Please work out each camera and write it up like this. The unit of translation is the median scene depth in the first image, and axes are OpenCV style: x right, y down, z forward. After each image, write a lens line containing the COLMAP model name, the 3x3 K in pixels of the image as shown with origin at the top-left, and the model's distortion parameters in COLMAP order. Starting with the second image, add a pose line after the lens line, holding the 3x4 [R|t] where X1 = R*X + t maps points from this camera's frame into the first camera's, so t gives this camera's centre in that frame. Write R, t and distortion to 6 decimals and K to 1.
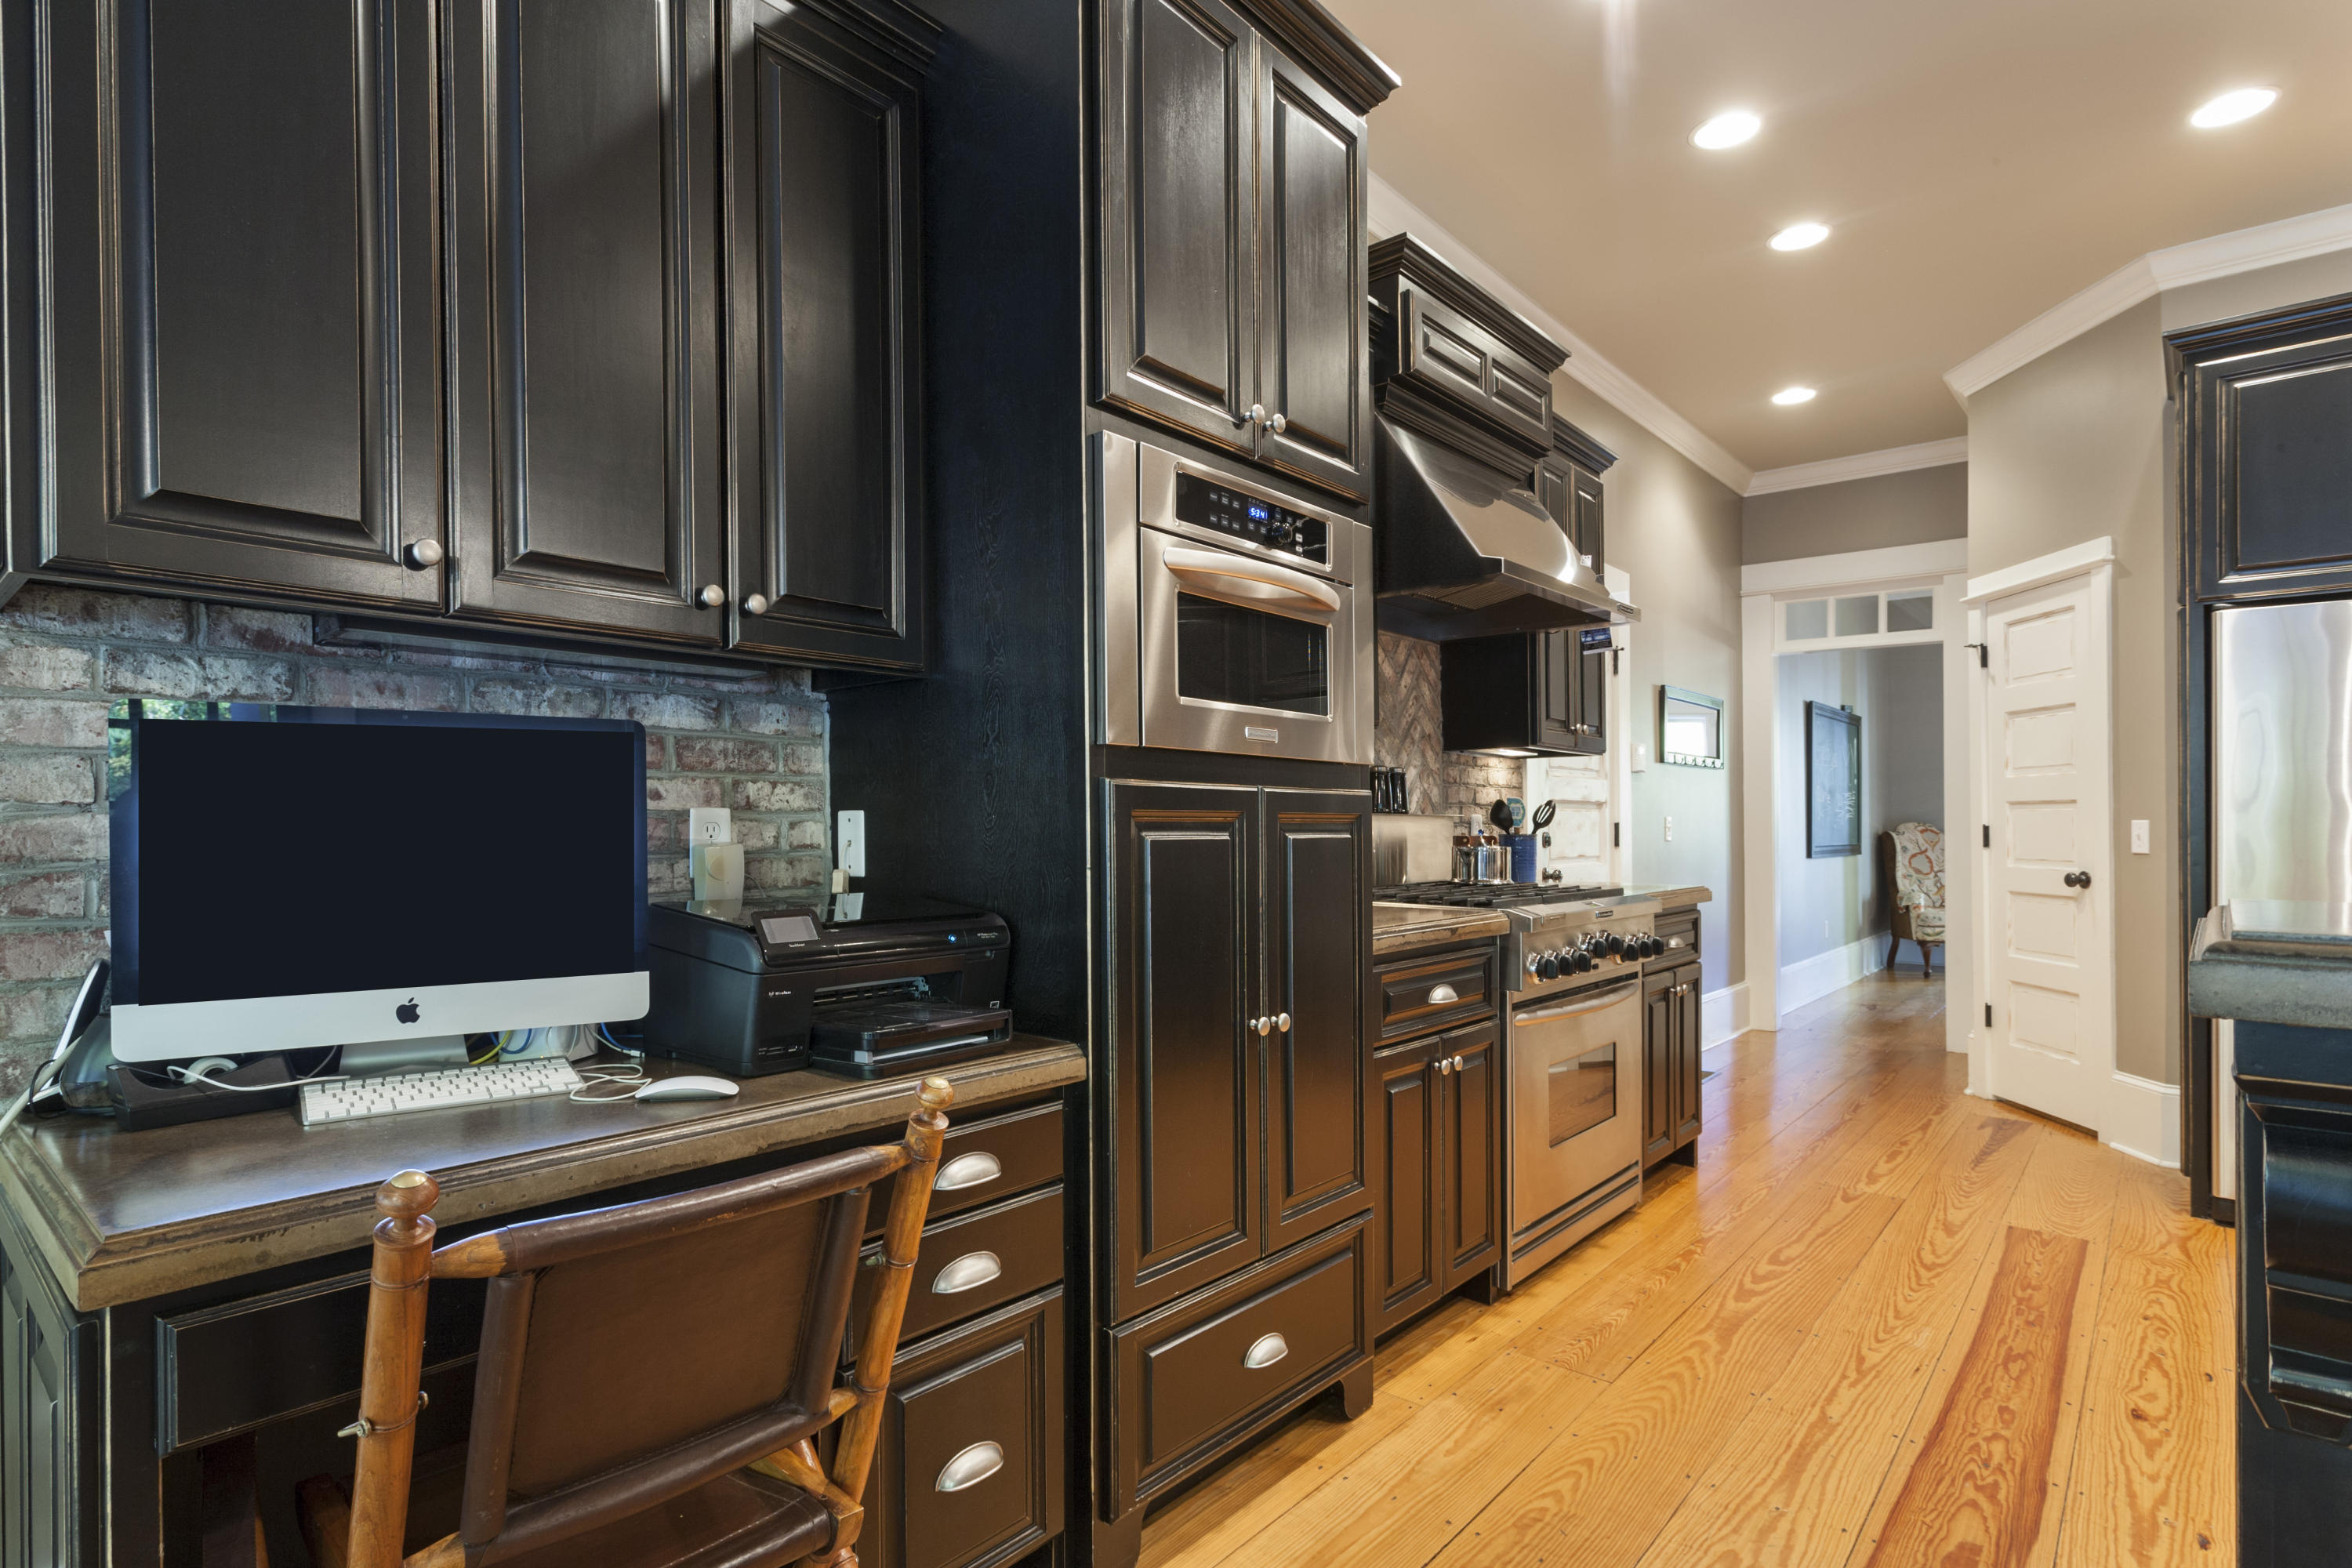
lens RADIAL K [[1182.5, 0, 1176.0], [0, 1182.5, 784.0], [0, 0, 1]] dist [0.000988, 0.000410]
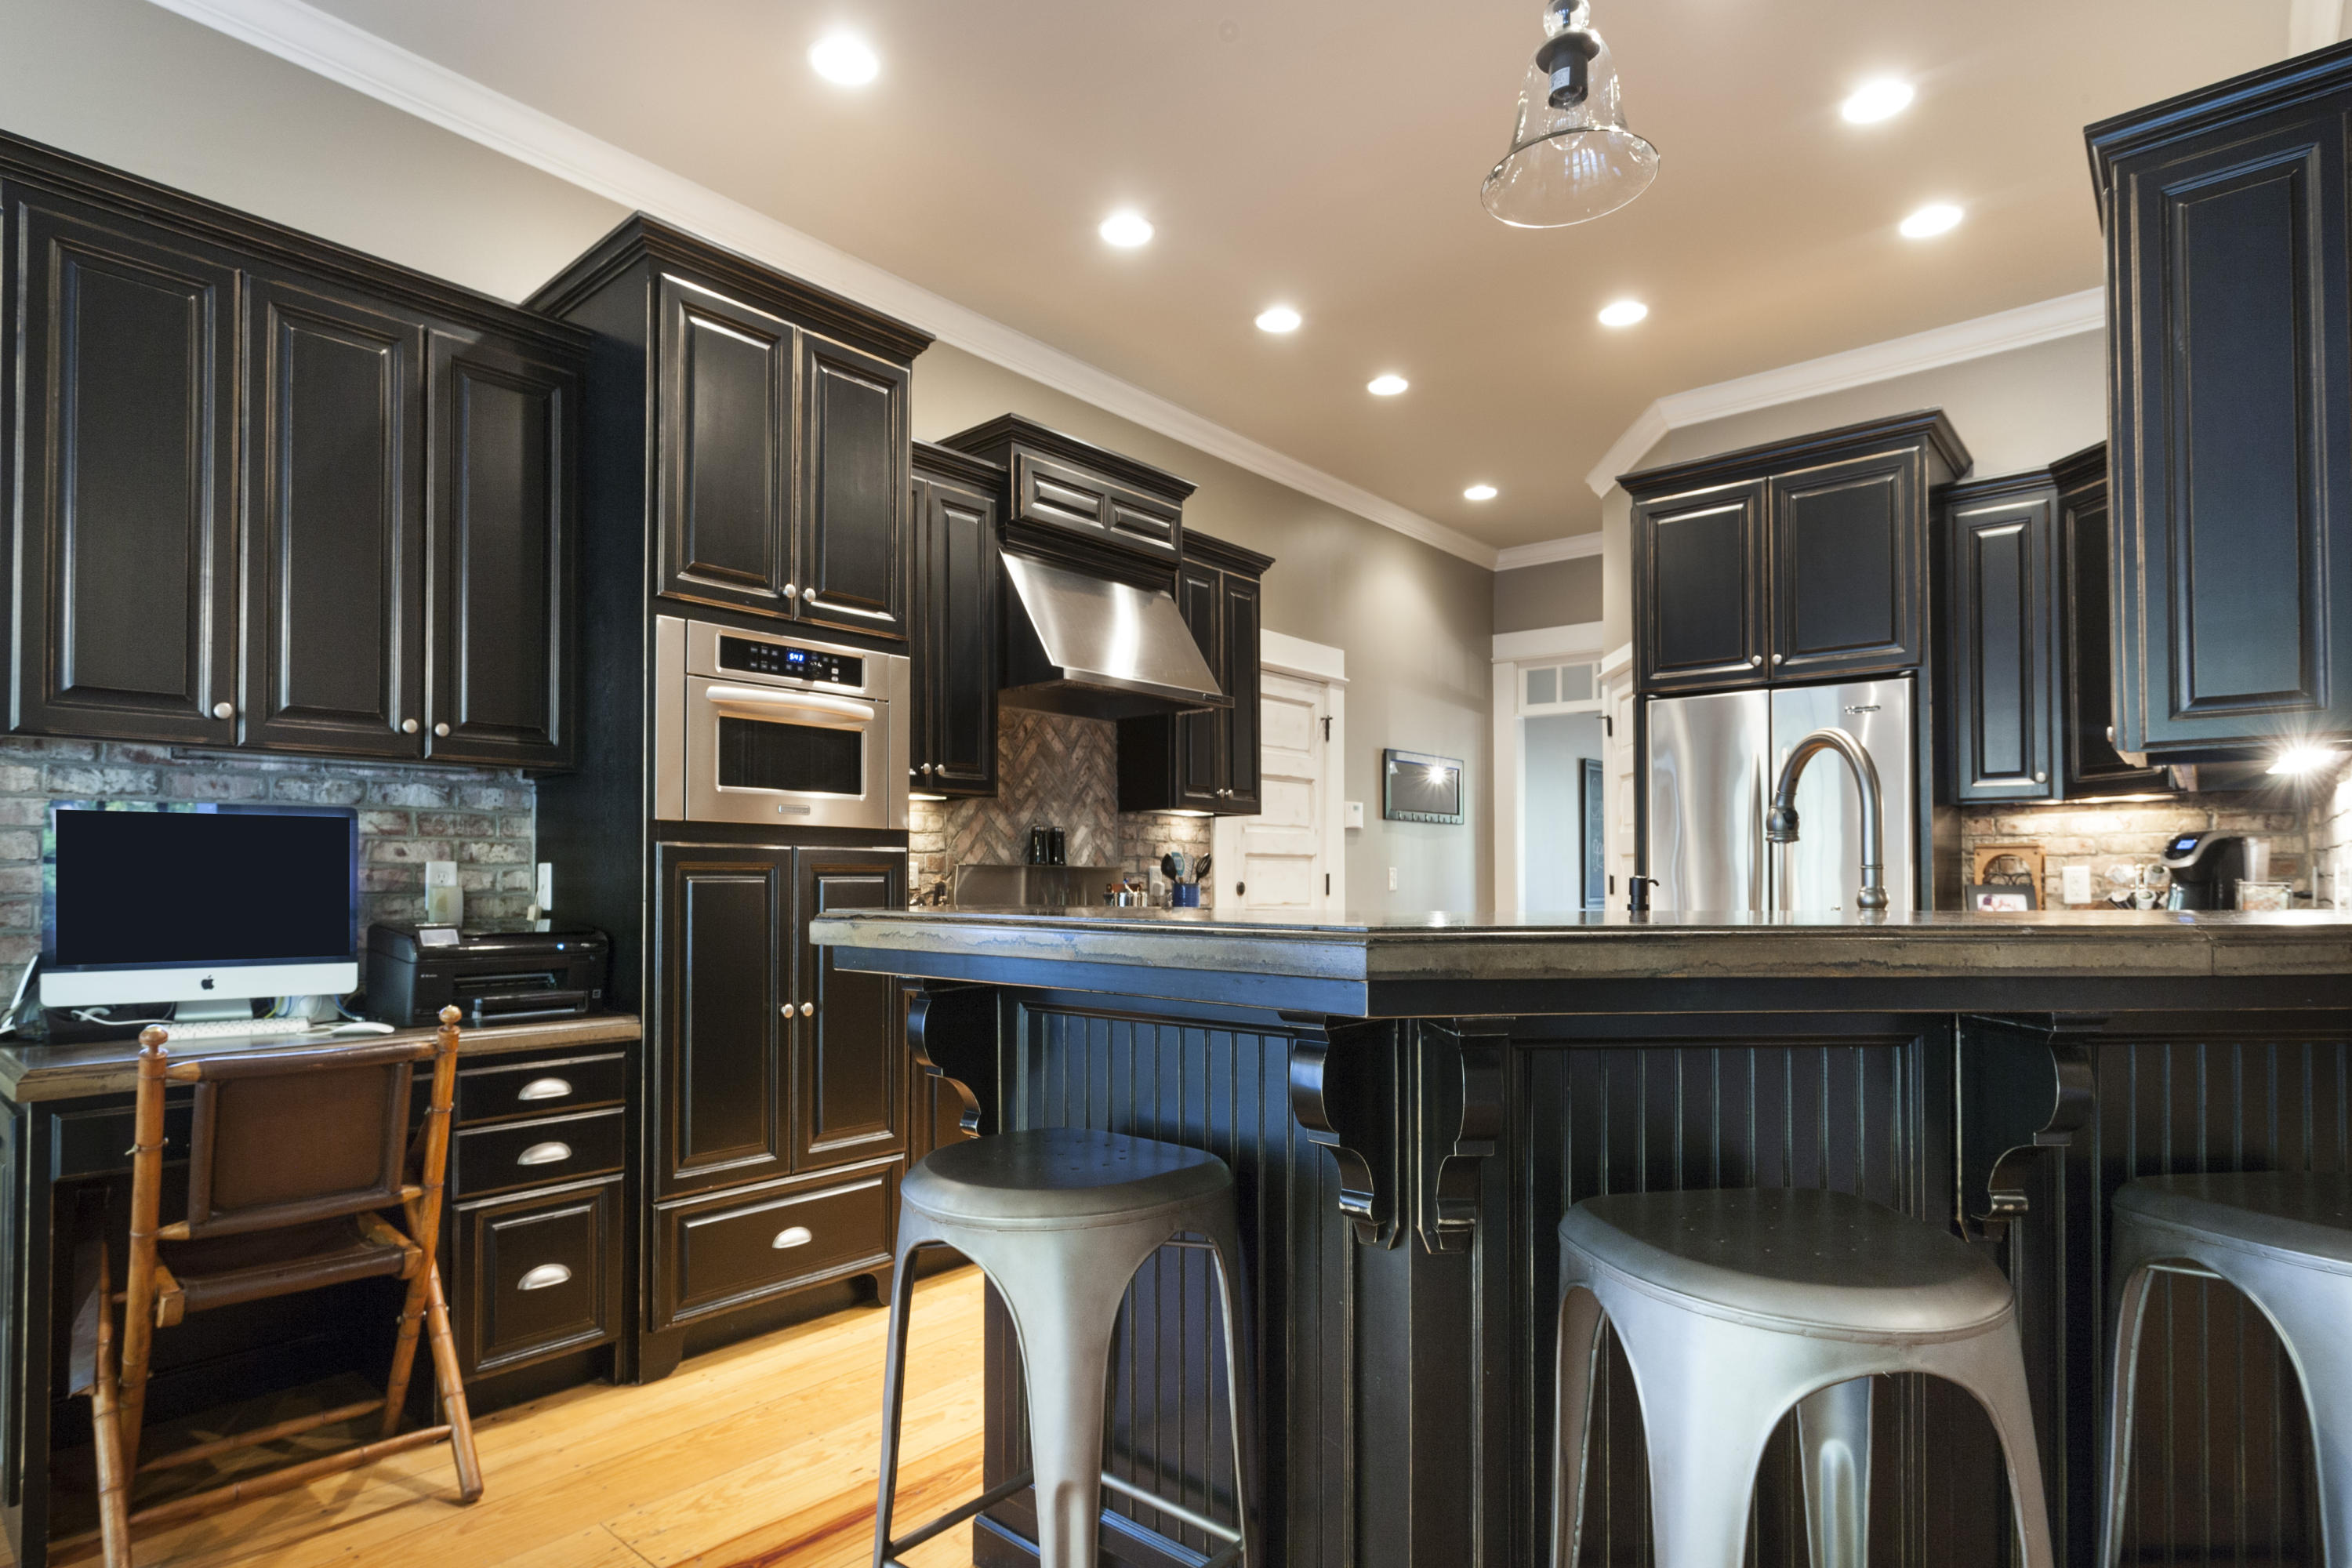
lens RADIAL K [[1239.6, 0, 1034.8], [0, 1239.6, 791.4], [0, 0, 1]] dist [-0.002078, 0.000660]
pose [[0.996993, -0.006288, -0.077238, 0.489856], [0.003486, 0.999332, -0.036366, -0.008609], [0.077415, 0.035987, 0.996349, -0.498704]]
